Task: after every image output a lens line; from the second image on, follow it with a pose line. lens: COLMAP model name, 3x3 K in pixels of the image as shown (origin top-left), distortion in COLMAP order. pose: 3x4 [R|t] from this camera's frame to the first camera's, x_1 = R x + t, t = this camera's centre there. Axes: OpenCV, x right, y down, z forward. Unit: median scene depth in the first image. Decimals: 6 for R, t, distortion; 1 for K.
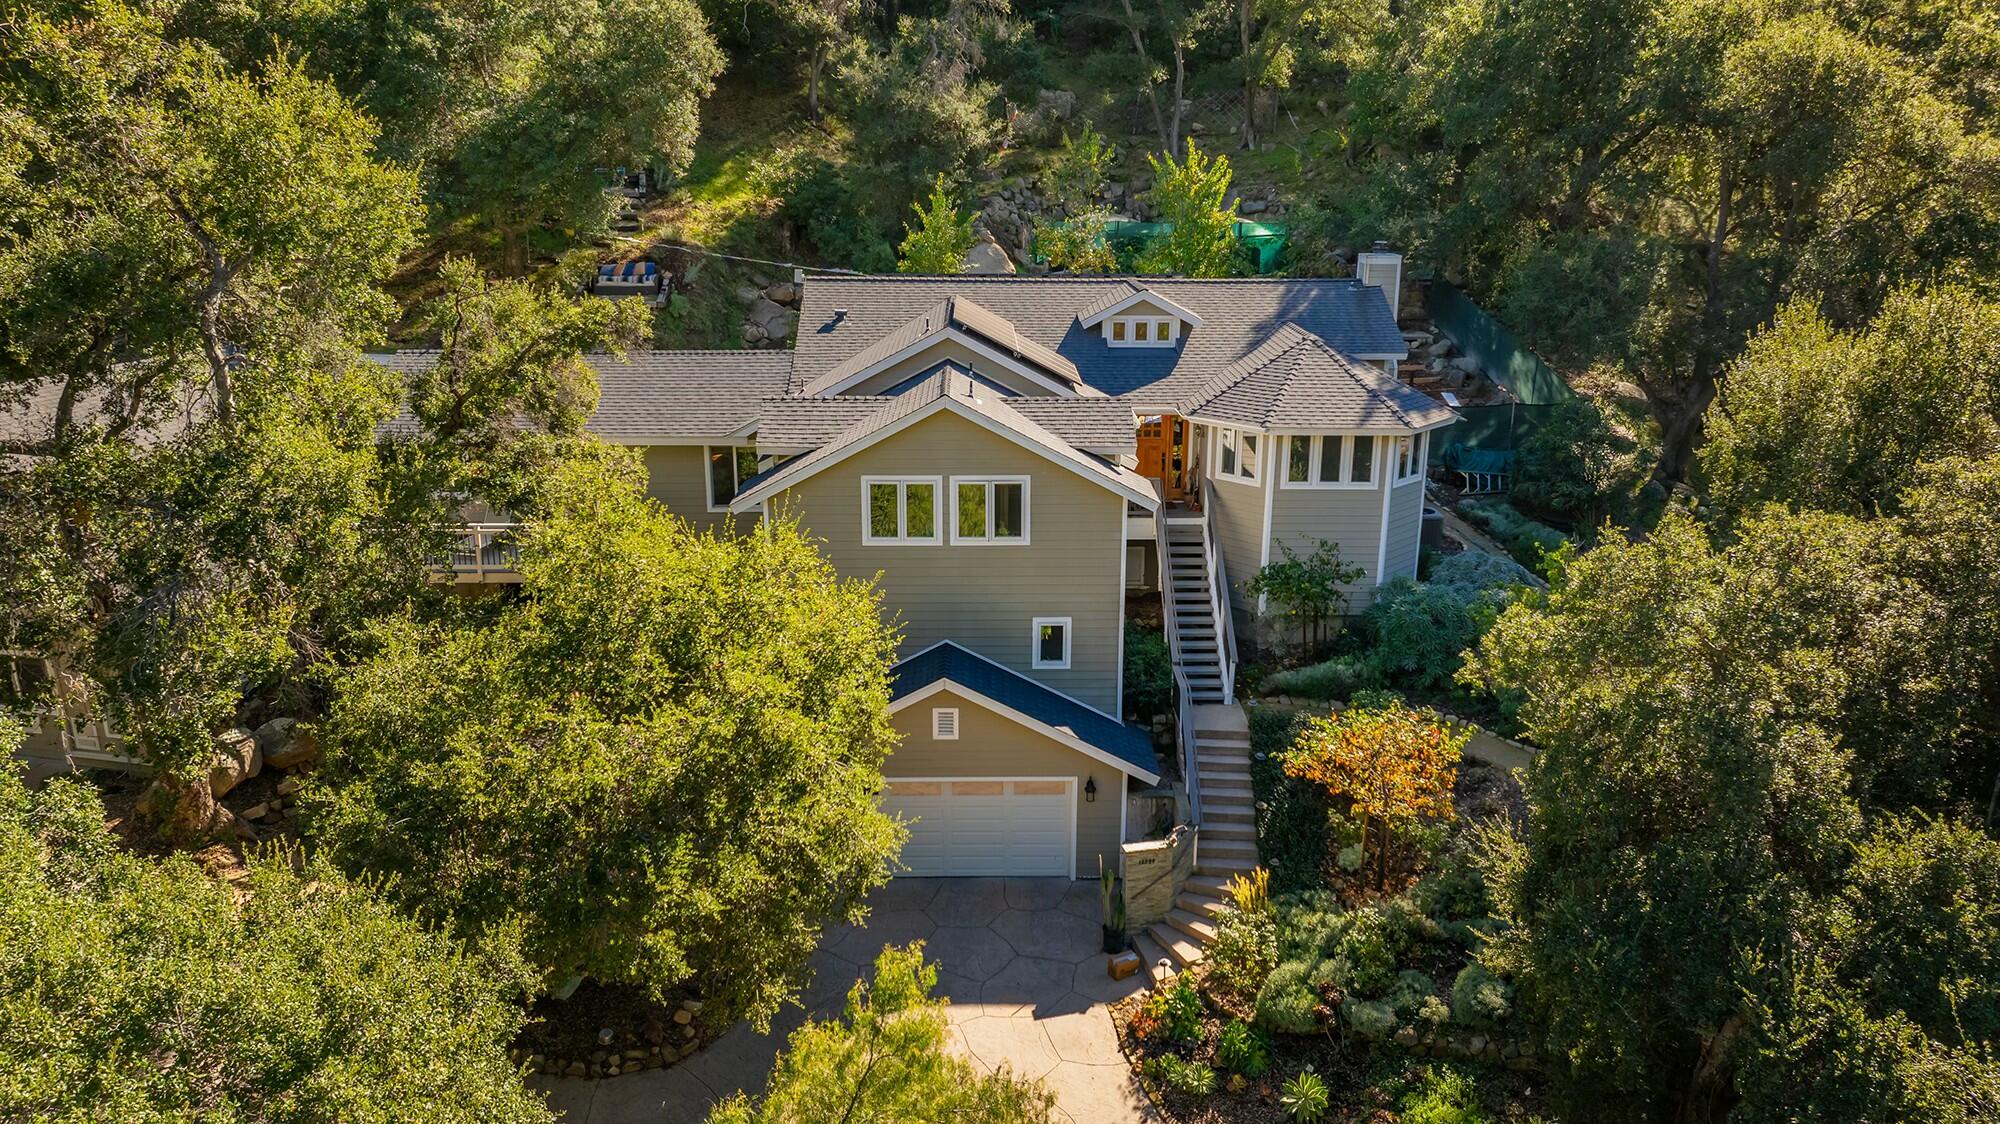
lens RADIAL K [[1414.7, 0, 999.6], [0, 1414.7, 562.2], [0, 0, 1]] dist [-0.005702, 0.003211]
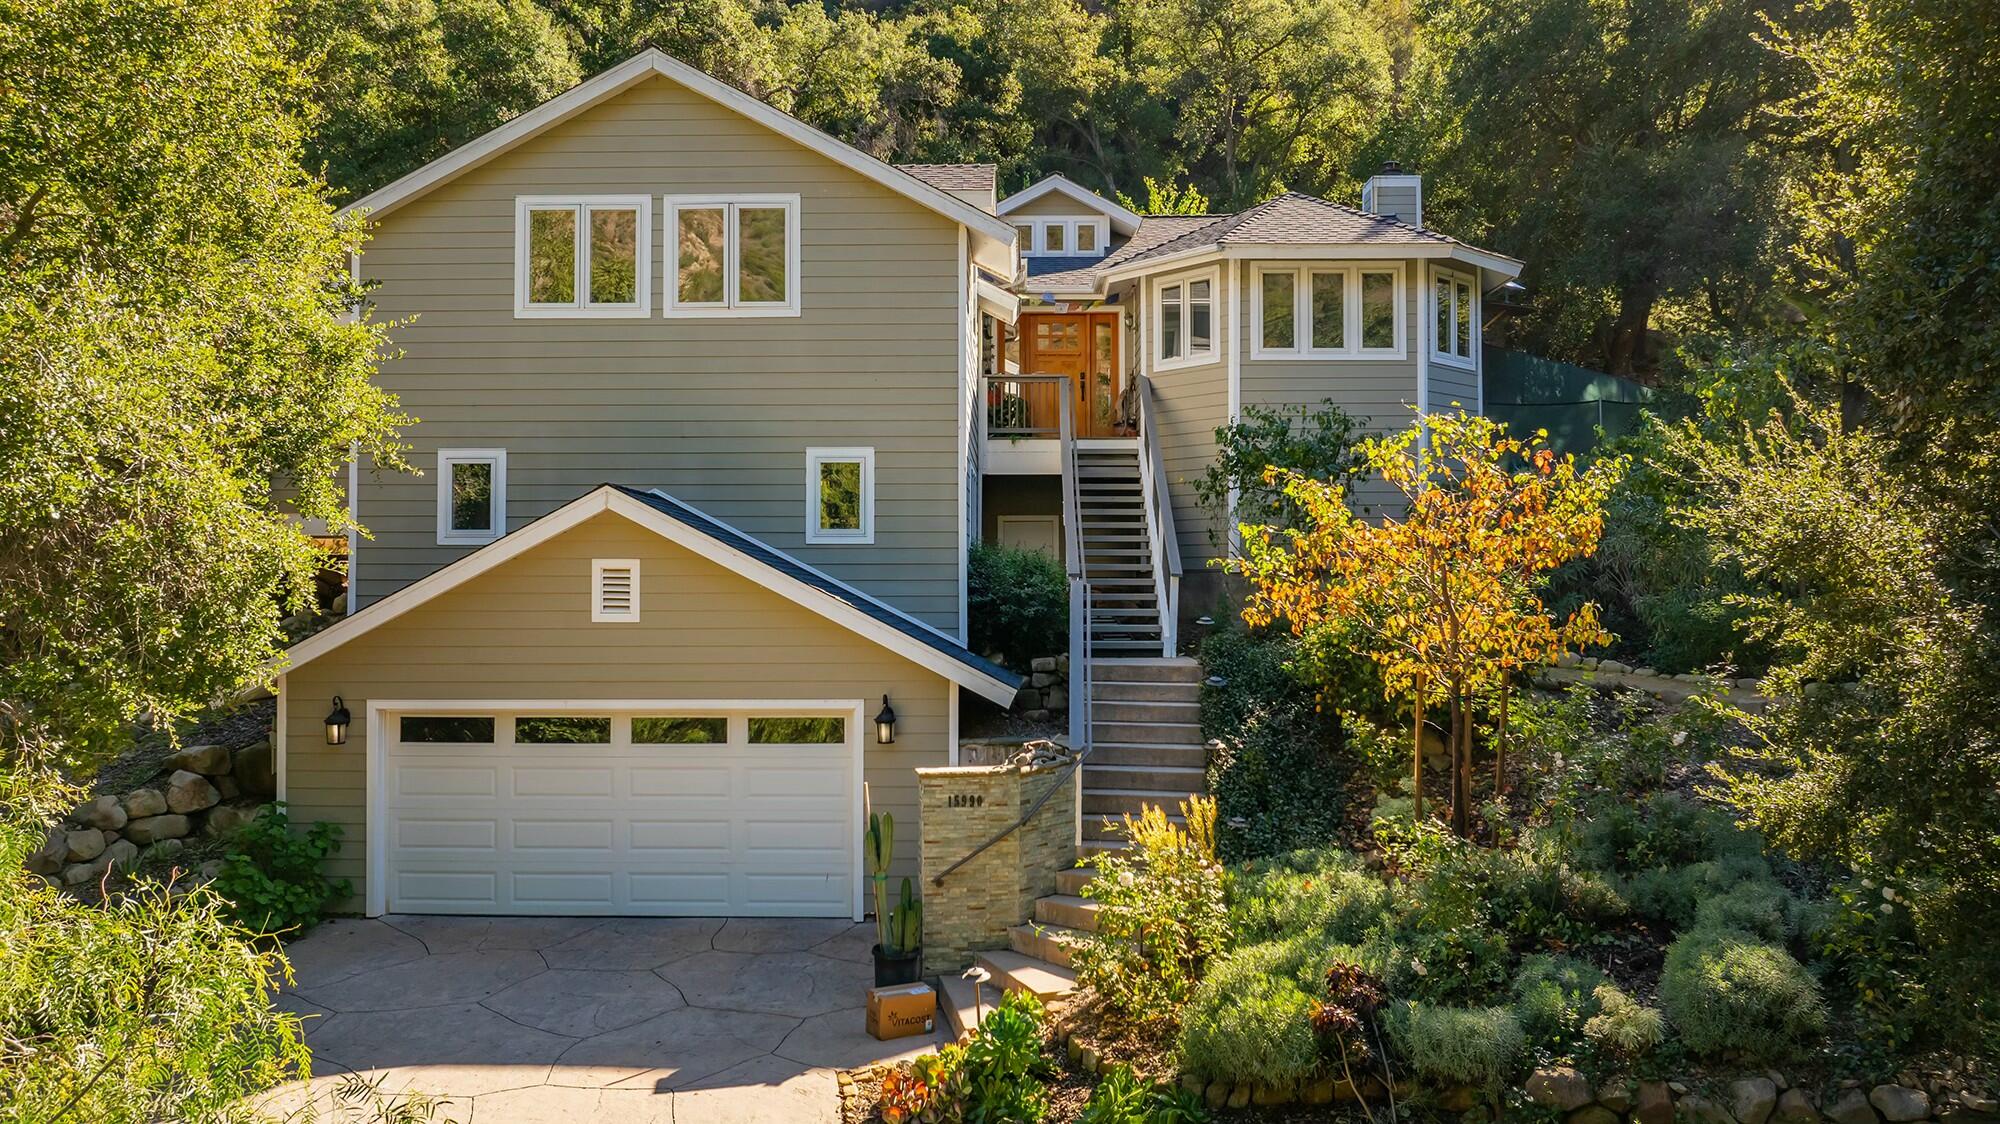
lens RADIAL K [[1414.7, 0, 999.7], [0, 1414.7, 562.1], [0, 0, 1]] dist [-0.005702, 0.003211]
pose [[0.999392, -0.005398, -0.034446, 0.123894], [-0.005002, 0.955521, -0.294880, 0.257215], [0.034506, 0.294873, 0.954913, 0.482853]]
